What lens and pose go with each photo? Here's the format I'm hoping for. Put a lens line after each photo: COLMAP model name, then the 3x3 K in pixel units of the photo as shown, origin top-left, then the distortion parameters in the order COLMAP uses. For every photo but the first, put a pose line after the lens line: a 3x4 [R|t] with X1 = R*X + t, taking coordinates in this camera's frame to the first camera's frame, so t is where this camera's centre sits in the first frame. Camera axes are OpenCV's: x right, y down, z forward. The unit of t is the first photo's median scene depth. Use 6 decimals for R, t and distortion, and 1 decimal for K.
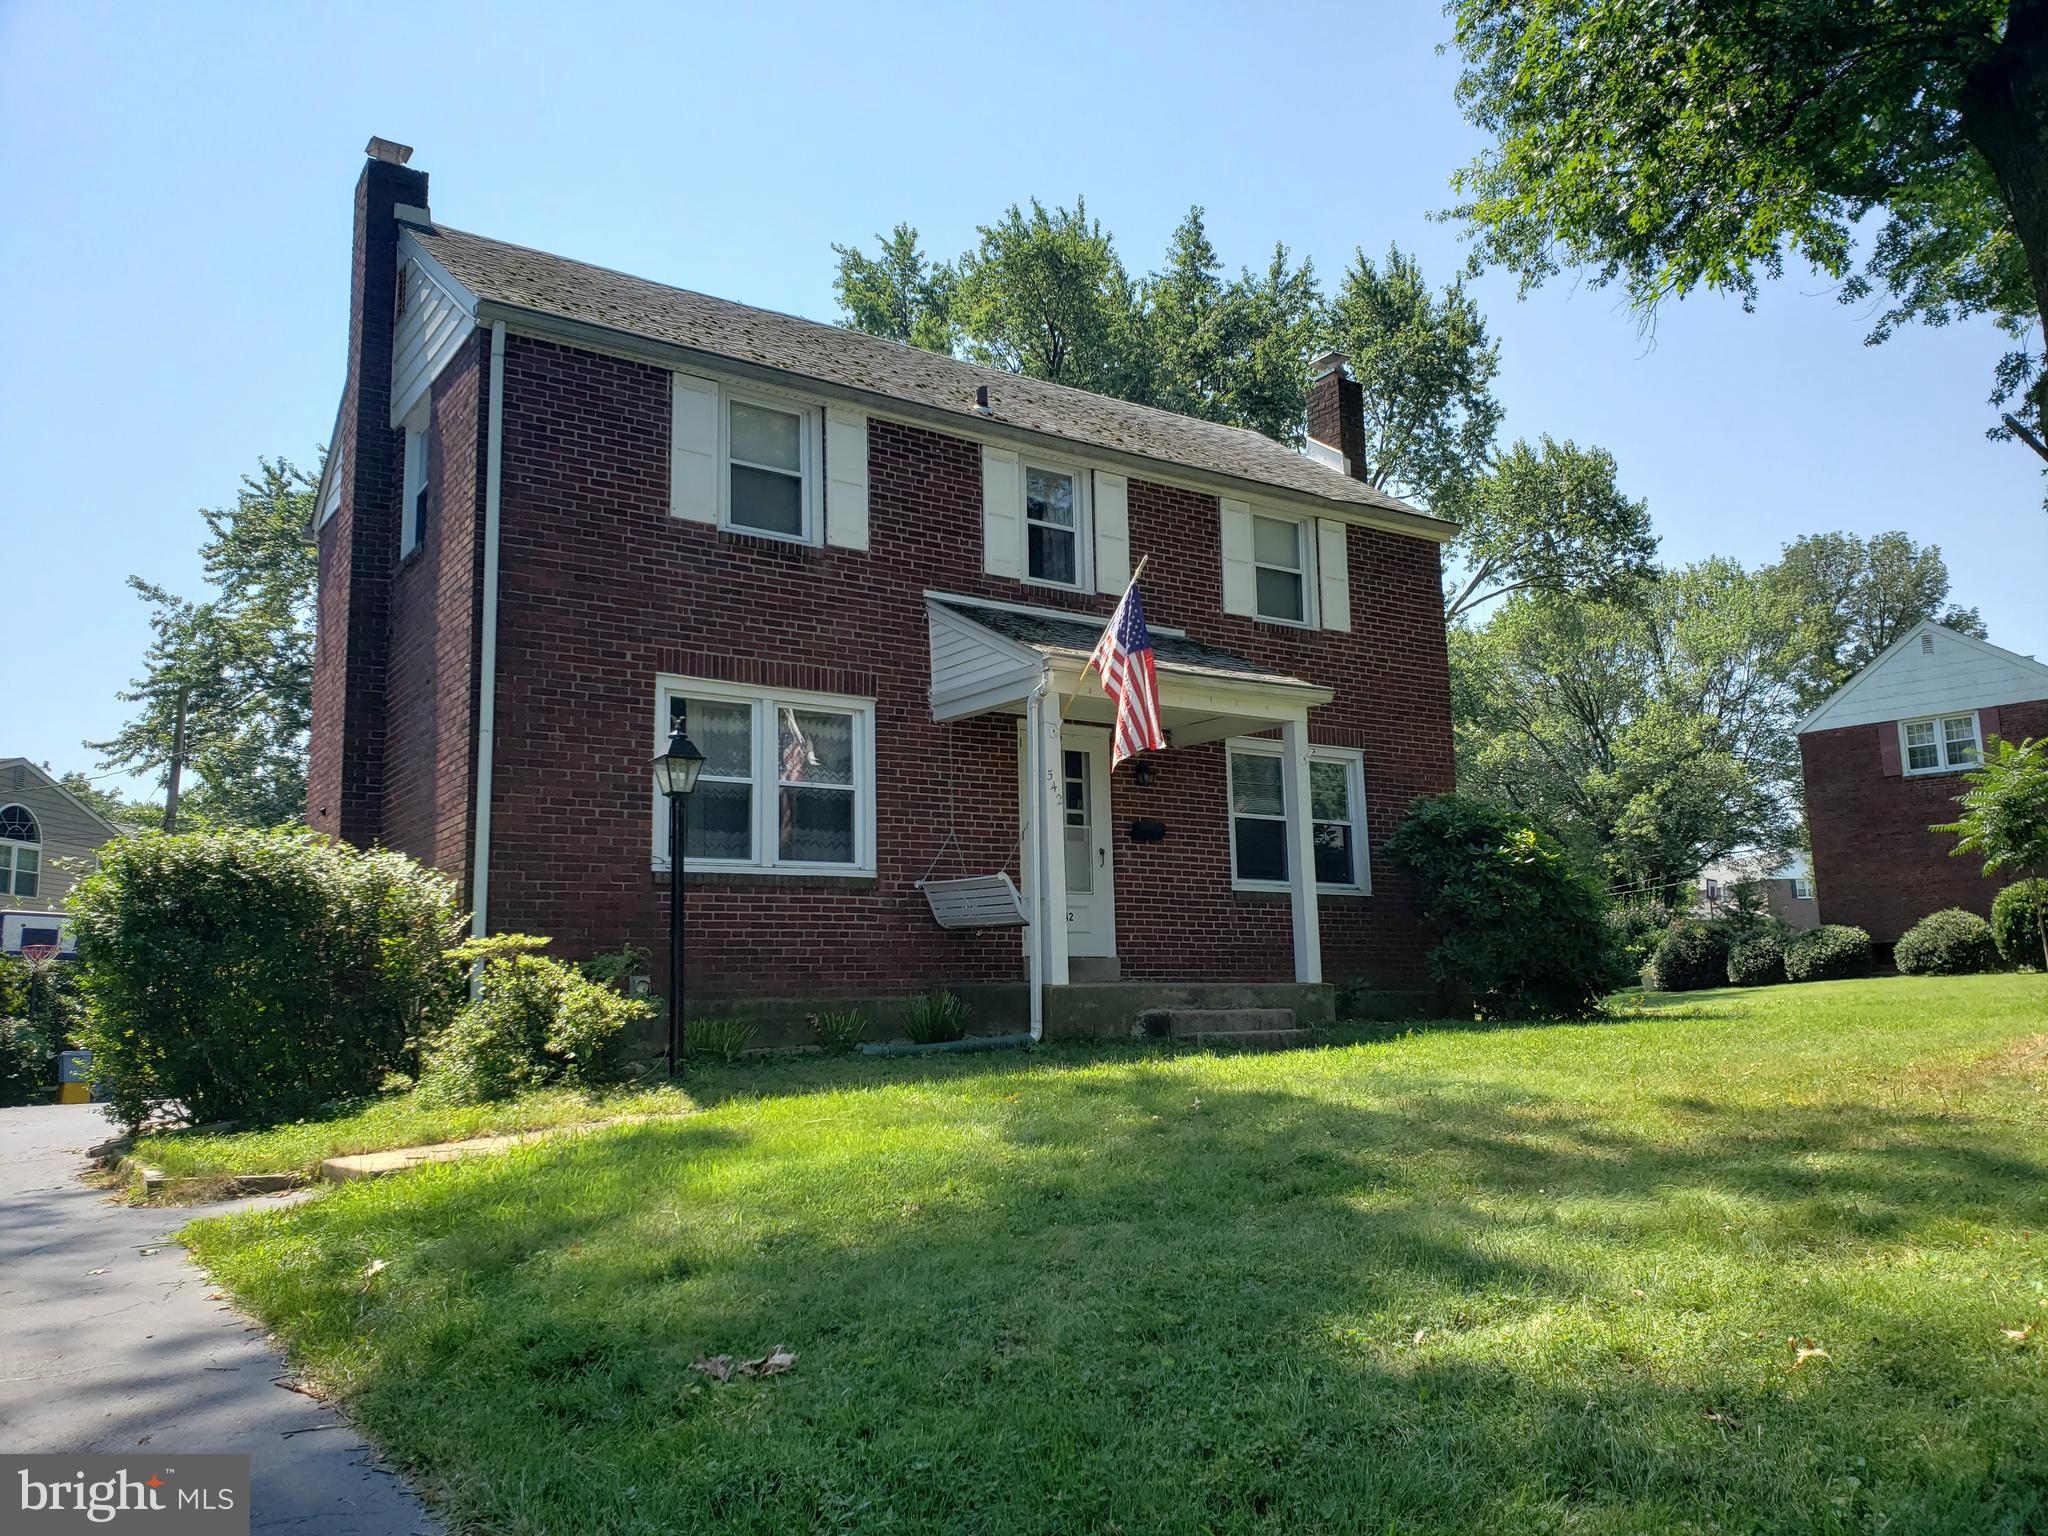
lens RADIAL K [[1549.5, 0, 1029.8], [0, 1549.5, 790.0], [0, 0, 1]] dist [0.006496, 0.010499]
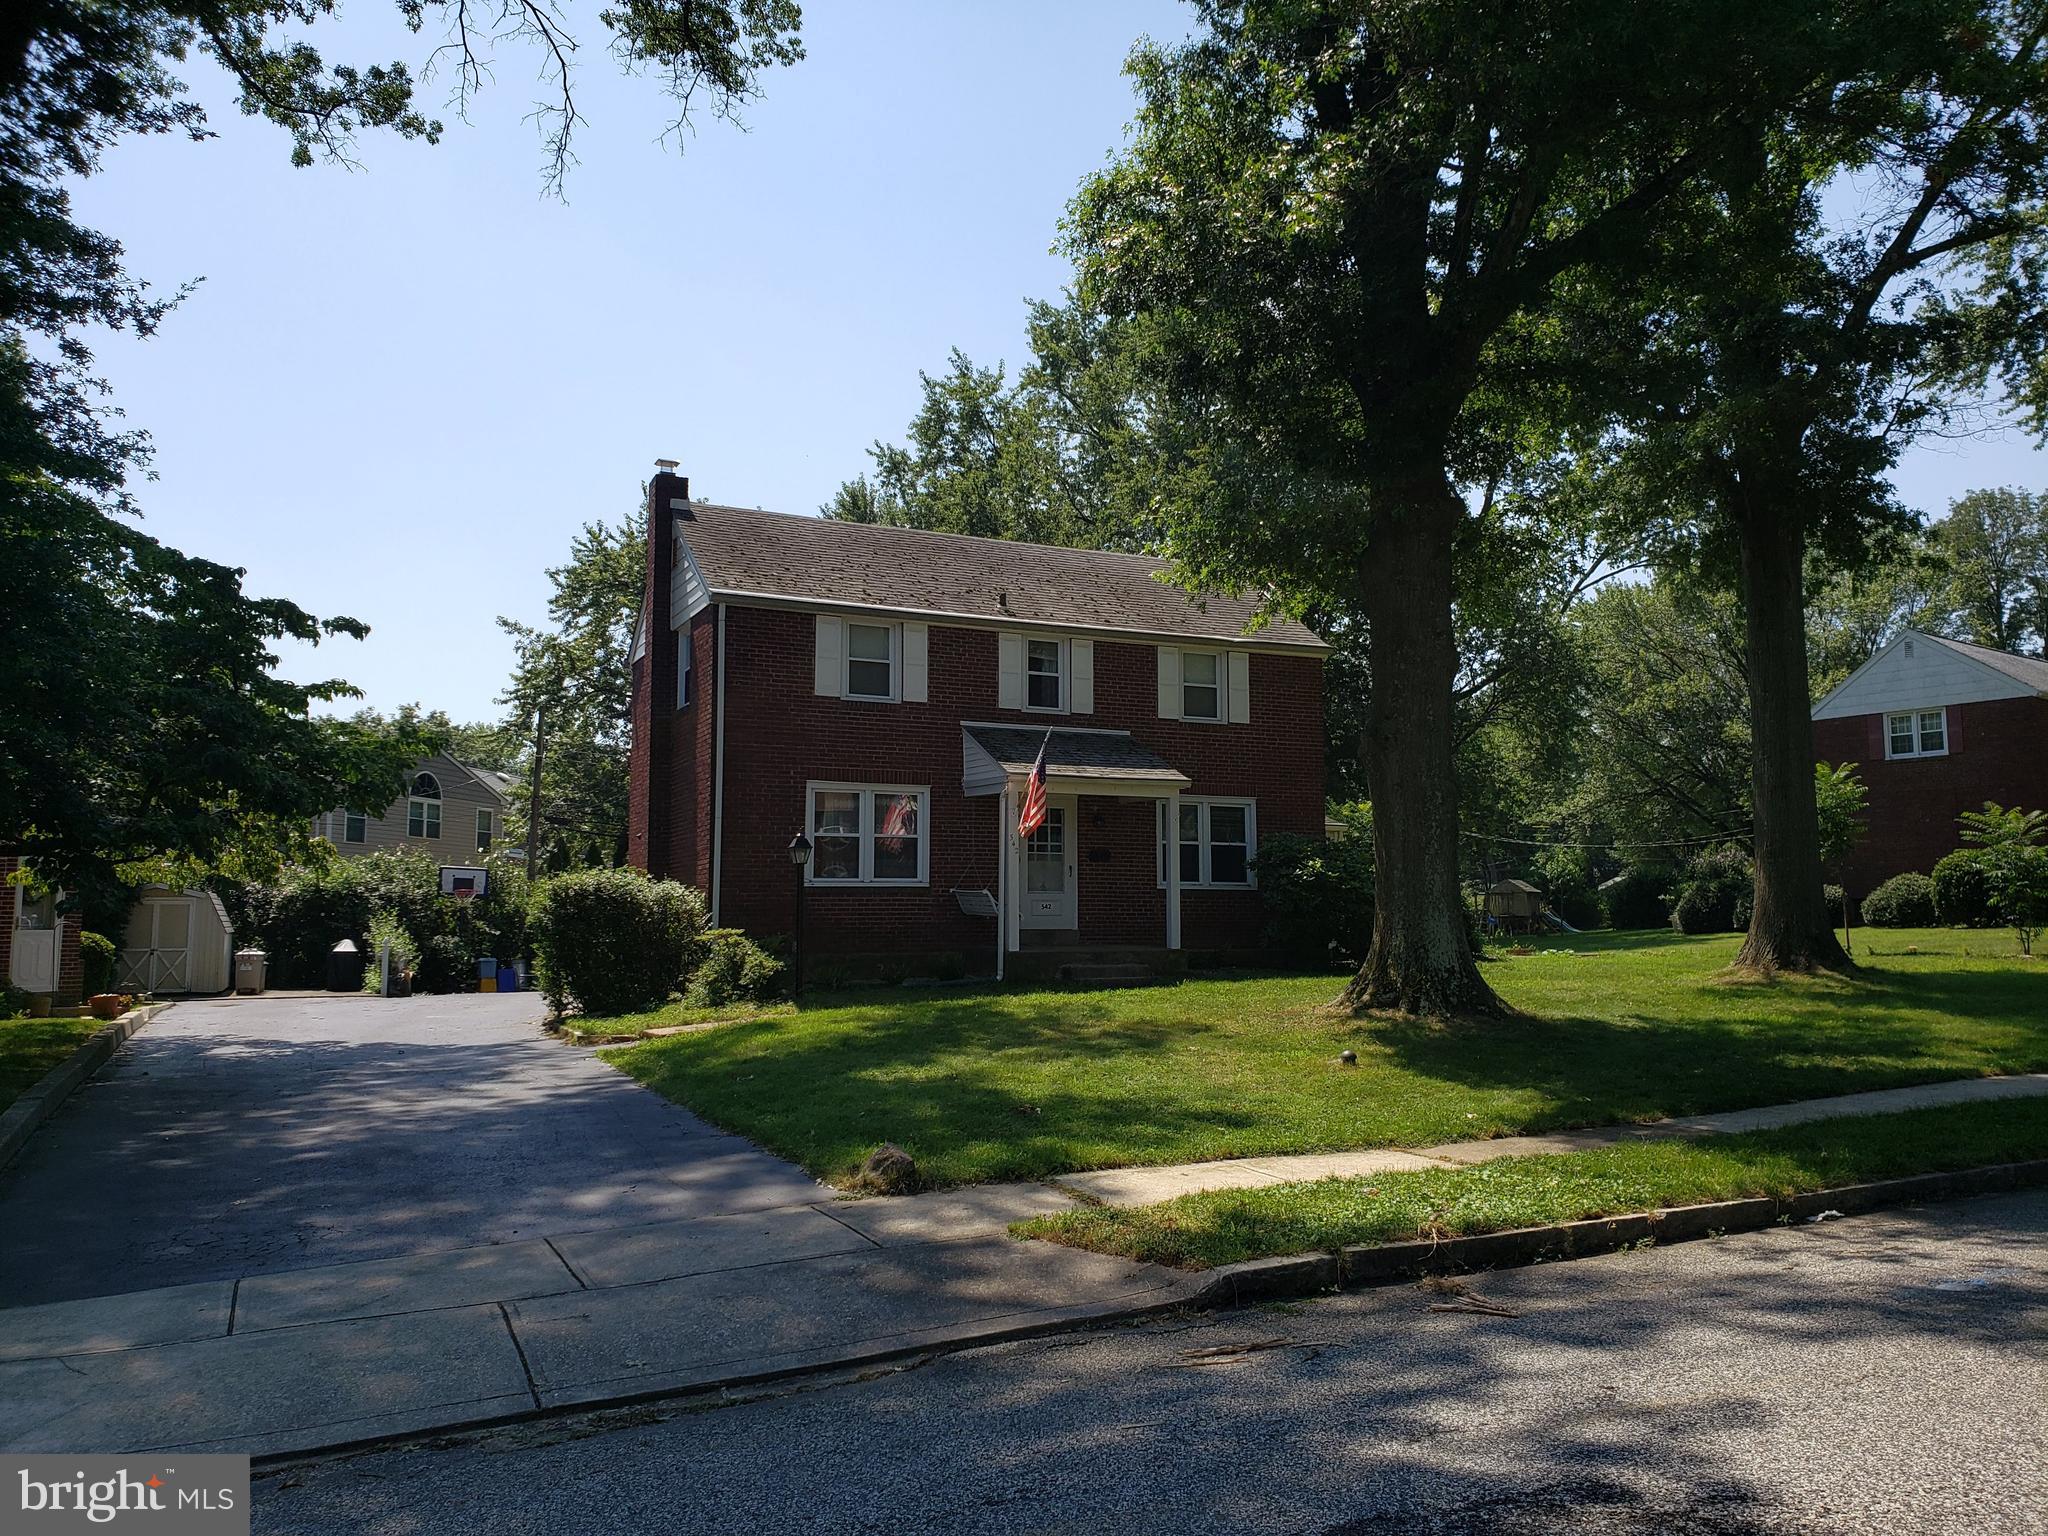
lens RADIAL K [[1553.5, 0, 1087.5], [0, 1553.5, 786.8], [0, 0, 1]] dist [0.078649, 0.001763]
pose [[0.989802, 0.008230, -0.142211, 0.275267], [0.000847, 0.997972, 0.063654, -0.141440], [0.142446, -0.063126, 0.987788, -0.618127]]
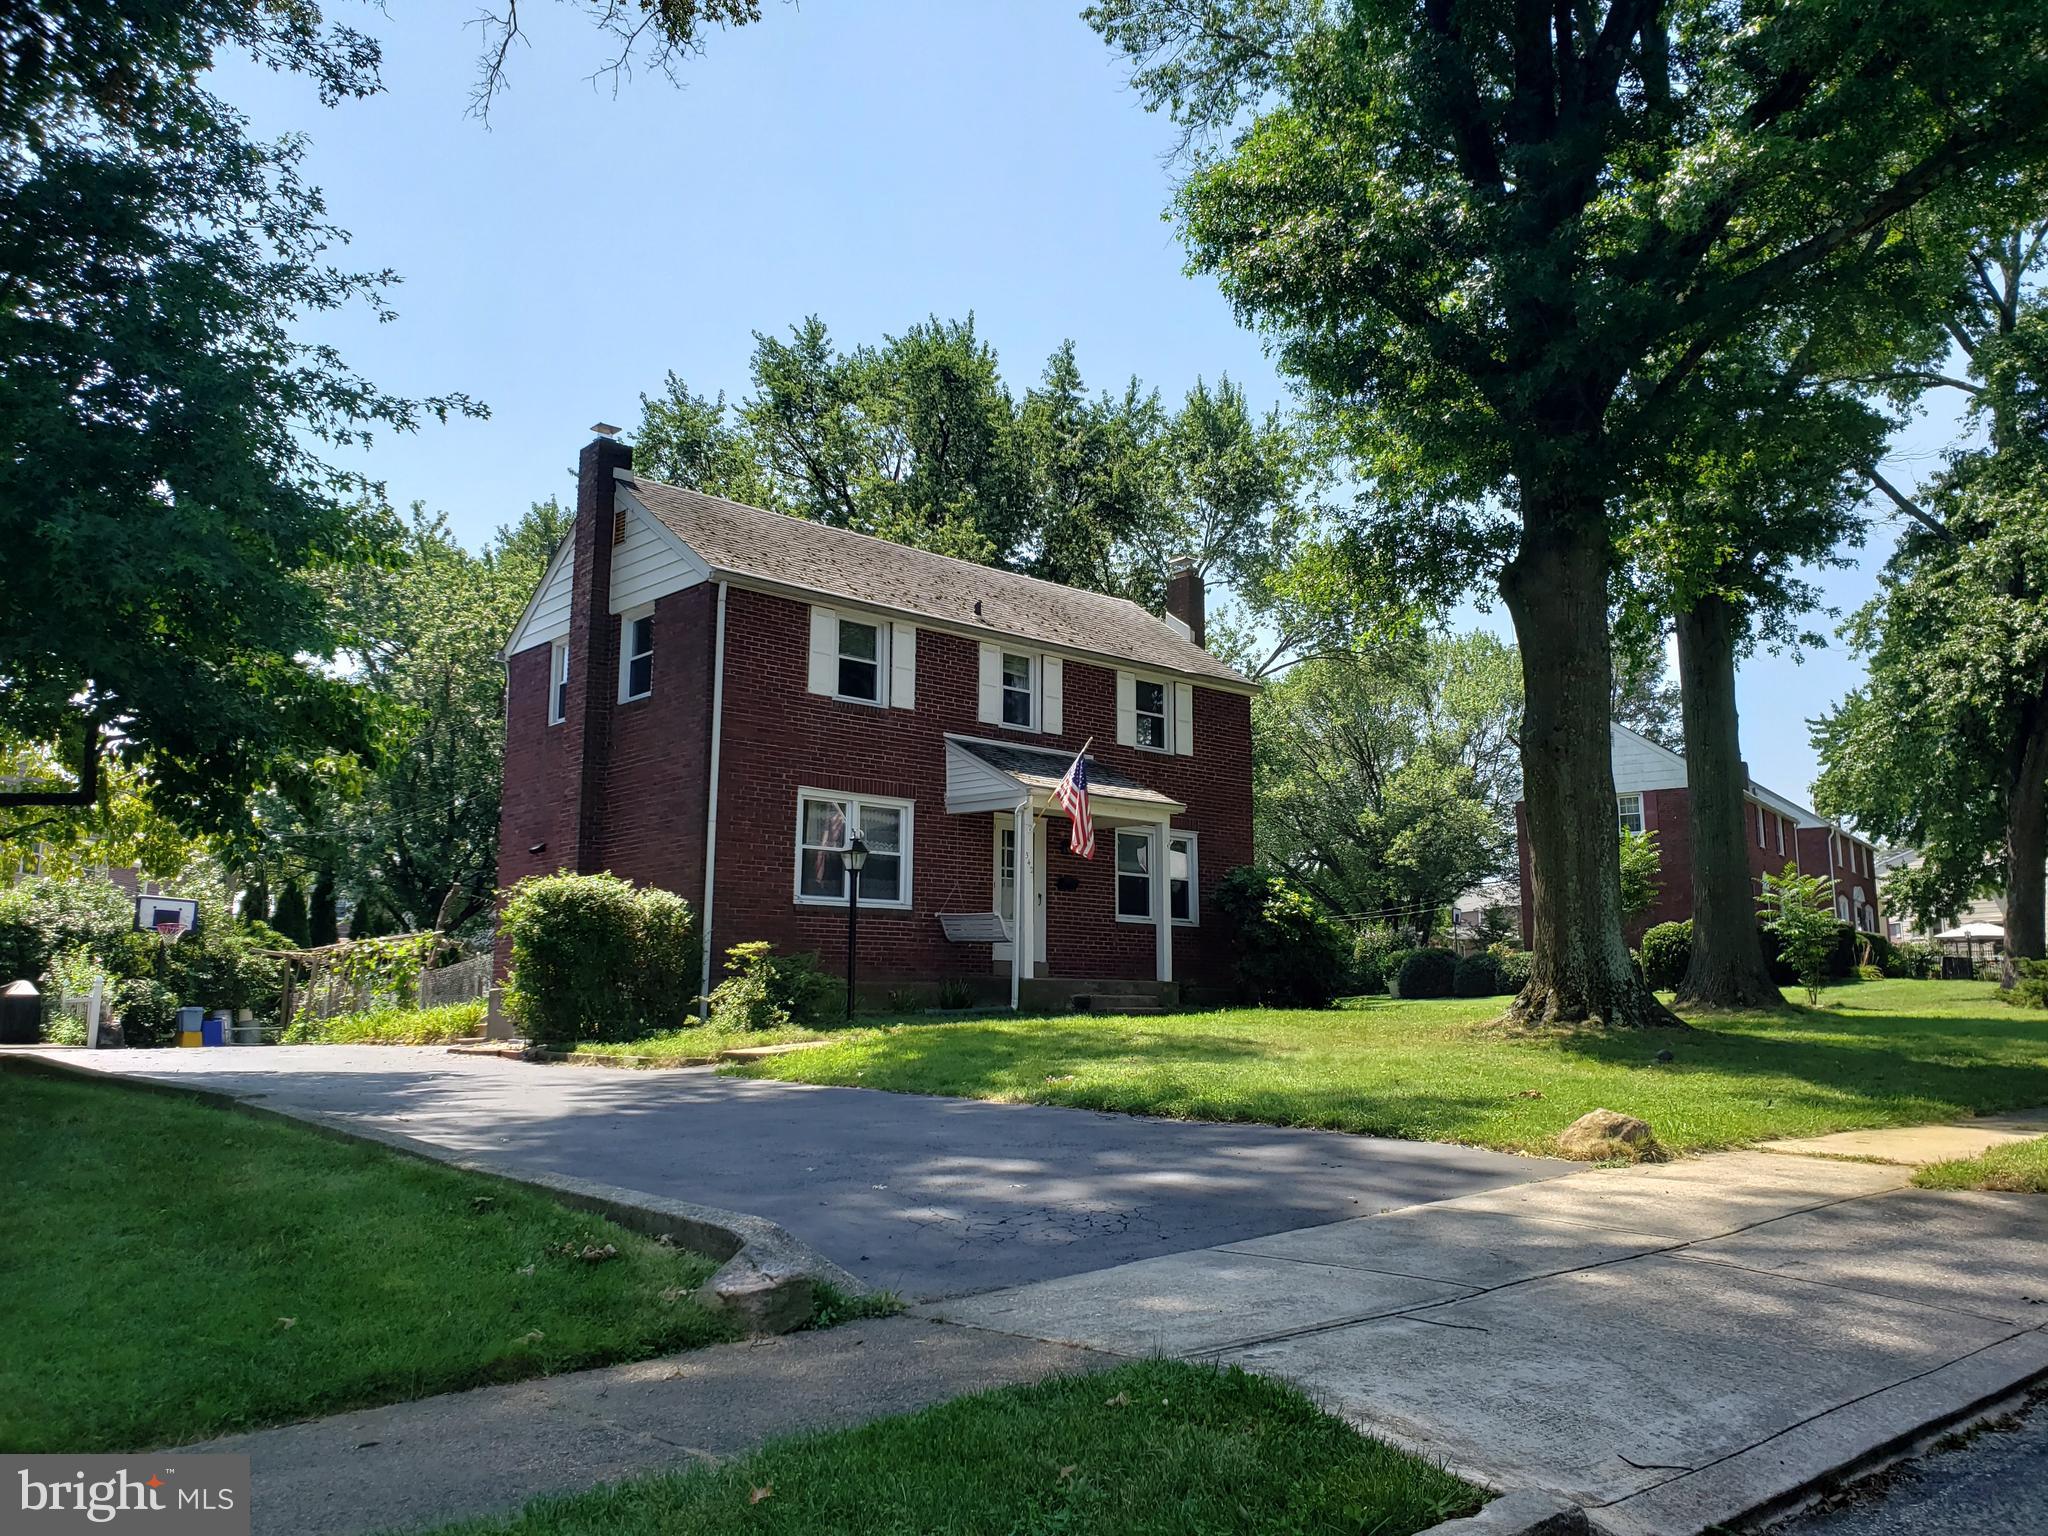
lens RADIAL K [[1568.2, 0, 1024.0], [0, 1568.2, 768.0], [0, 0, 1]] dist [0.086598, 0.001215]
pose [[0.991098, 0.049371, 0.123645, -0.158401], [-0.048410, 0.998770, -0.010761, -0.066289], [-0.124025, 0.004680, 0.992268, -0.550494]]
